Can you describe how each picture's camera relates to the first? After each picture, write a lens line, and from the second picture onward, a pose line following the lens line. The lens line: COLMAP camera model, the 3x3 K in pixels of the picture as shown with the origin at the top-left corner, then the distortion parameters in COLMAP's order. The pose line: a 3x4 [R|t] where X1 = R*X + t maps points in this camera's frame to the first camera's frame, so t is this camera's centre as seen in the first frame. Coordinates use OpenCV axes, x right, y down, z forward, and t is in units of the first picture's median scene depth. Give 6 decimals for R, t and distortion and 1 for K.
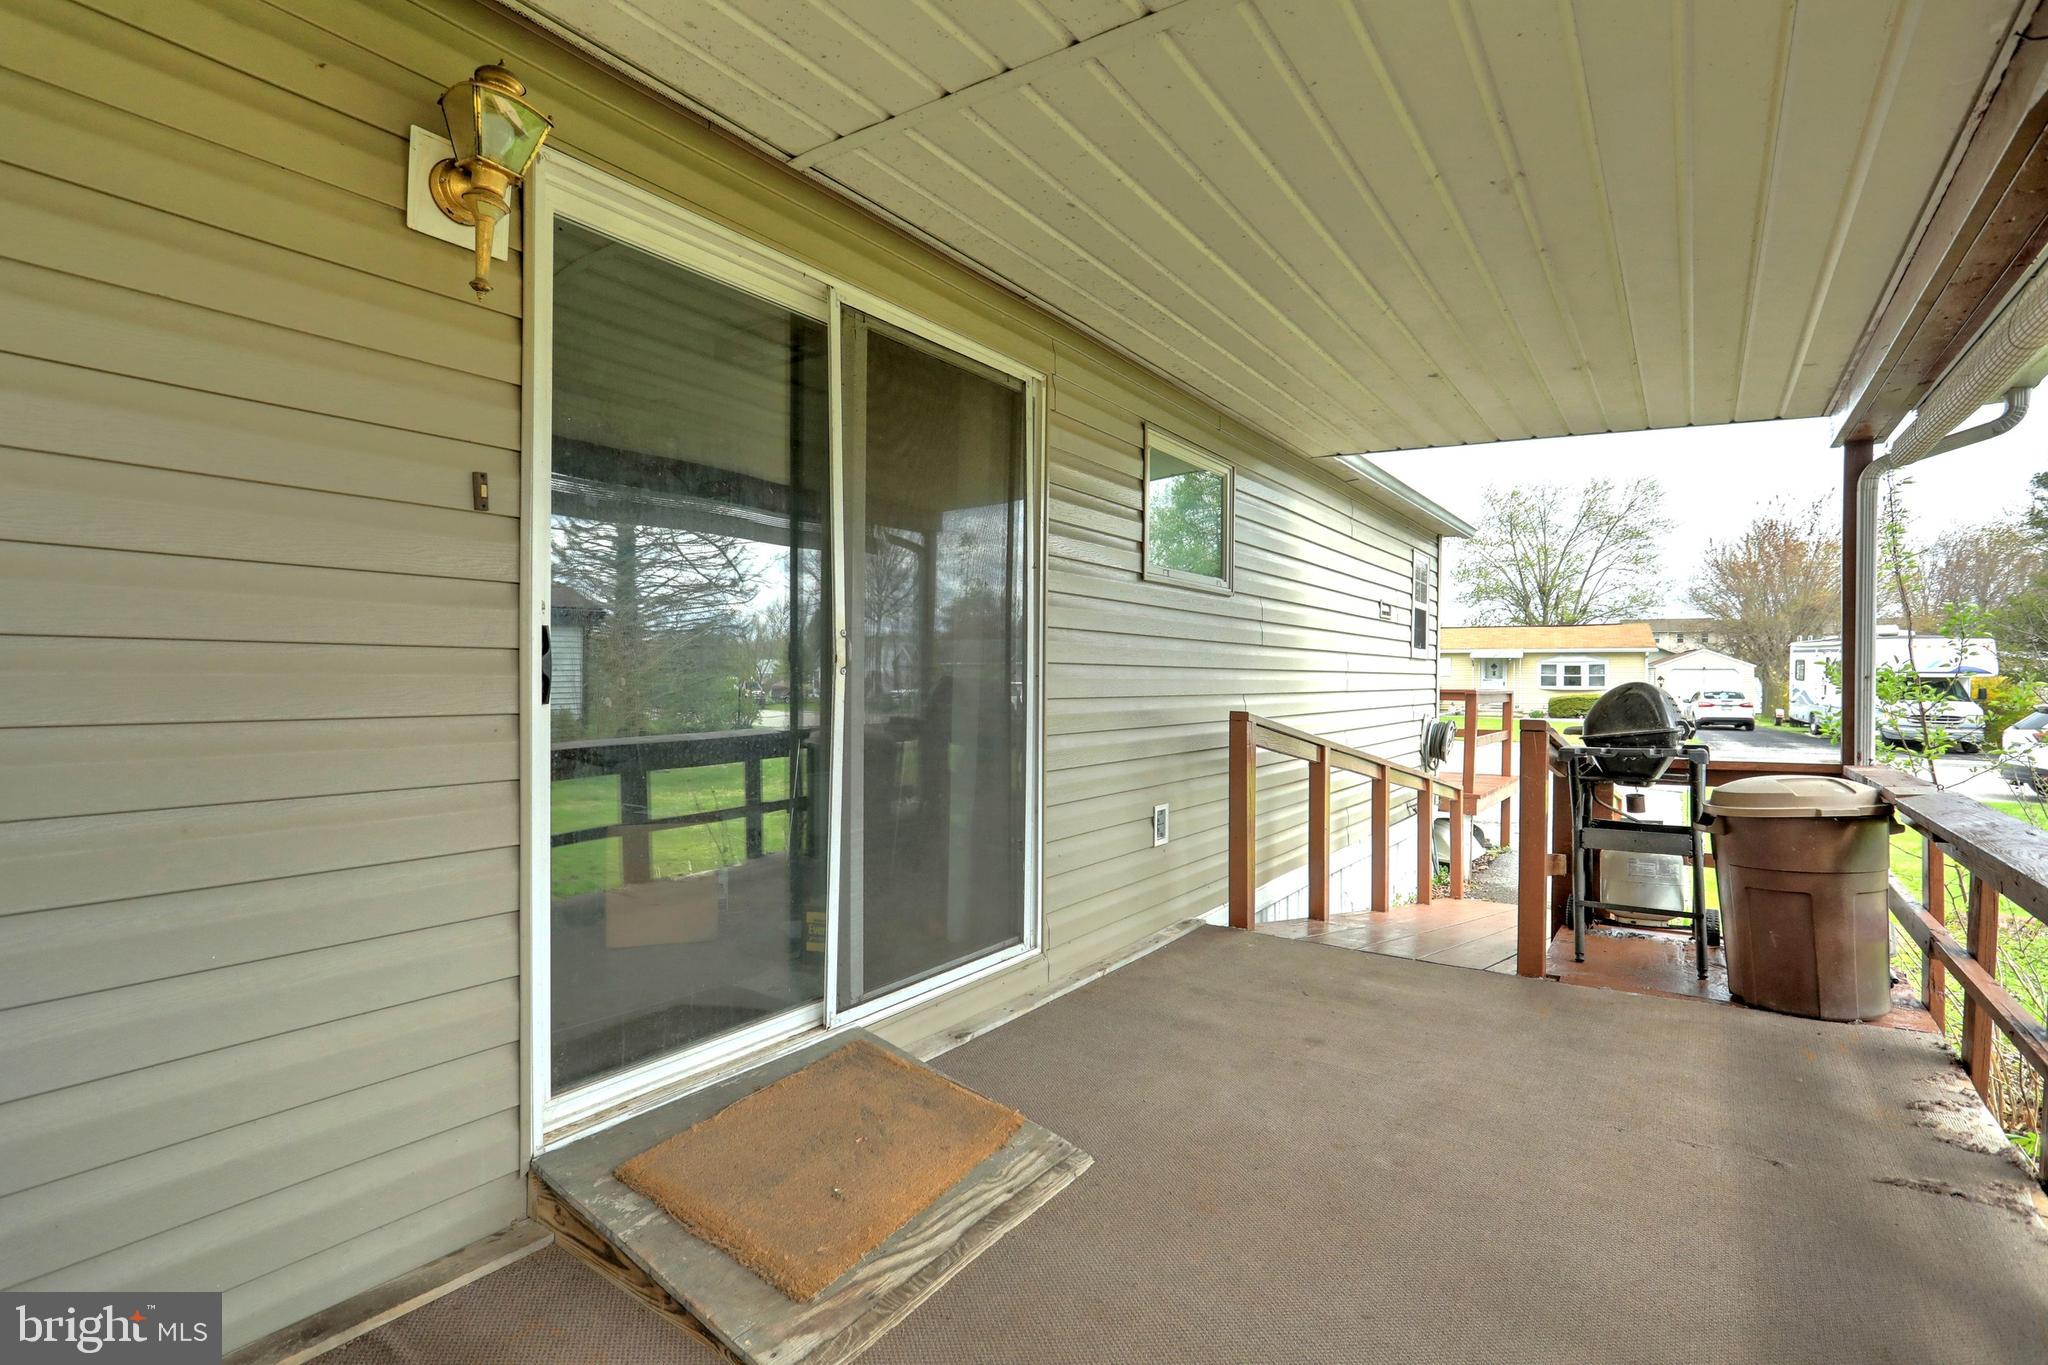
lens RADIAL K [[984.7, 0, 1035.2], [0, 984.7, 684.0], [0, 0, 1]] dist [-0.000336, 0.000001]
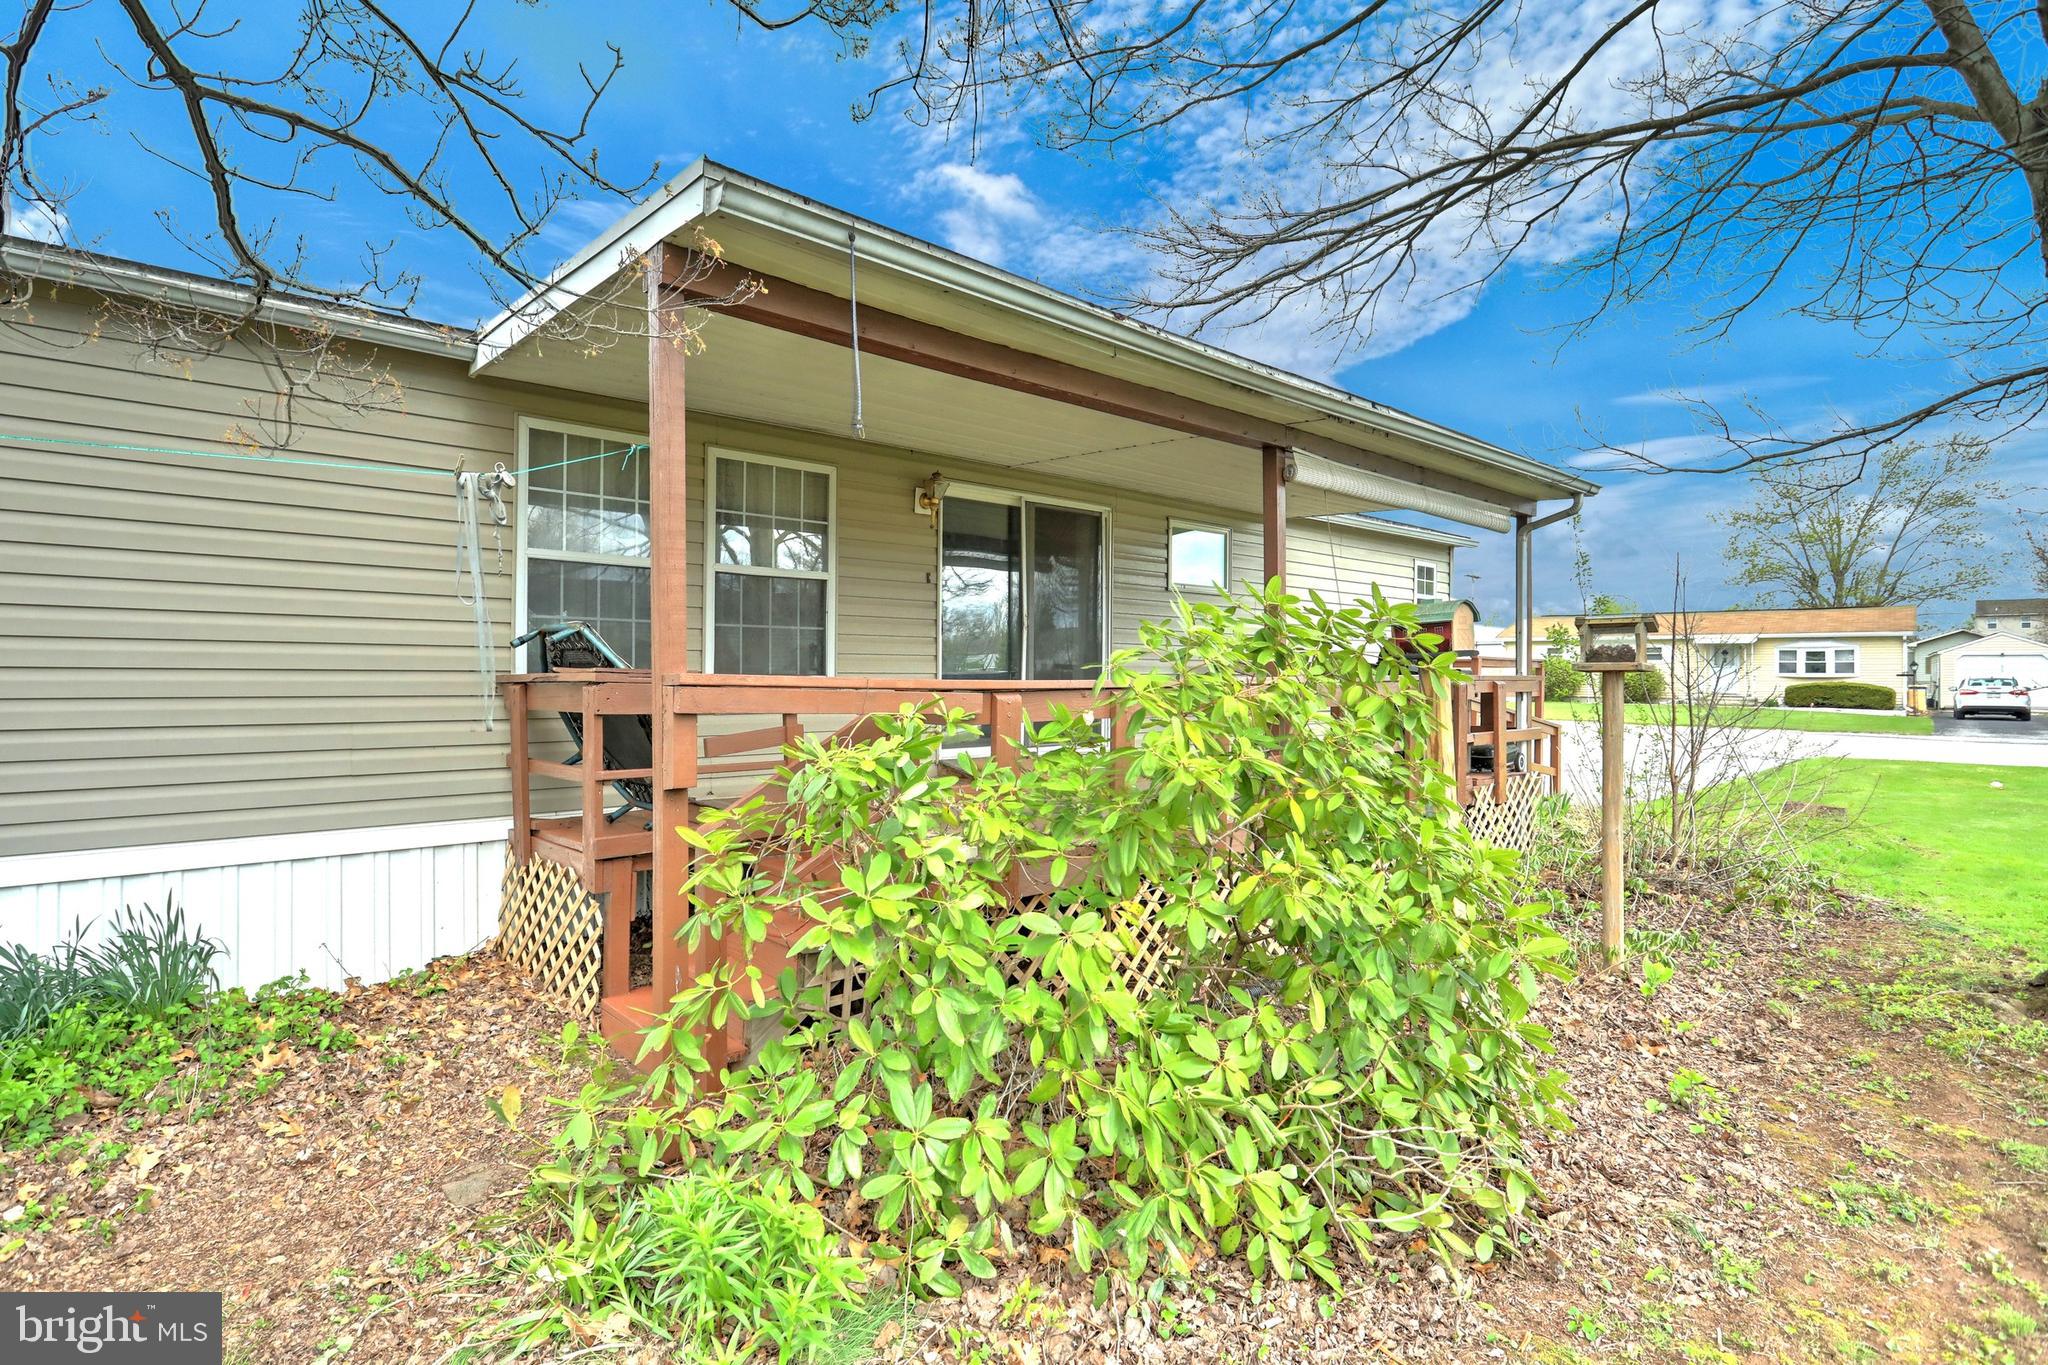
lens RADIAL K [[1067.4, 0, 1022.5], [0, 1067.4, 679.9], [0, 0, 1]] dist [-0.006057, -0.001529]
pose [[0.974234, 0.000542, -0.225541, 0.038393], [-0.000932, 0.999998, -0.001623, 0.010947], [0.225539, 0.001792, 0.974232, -0.157295]]
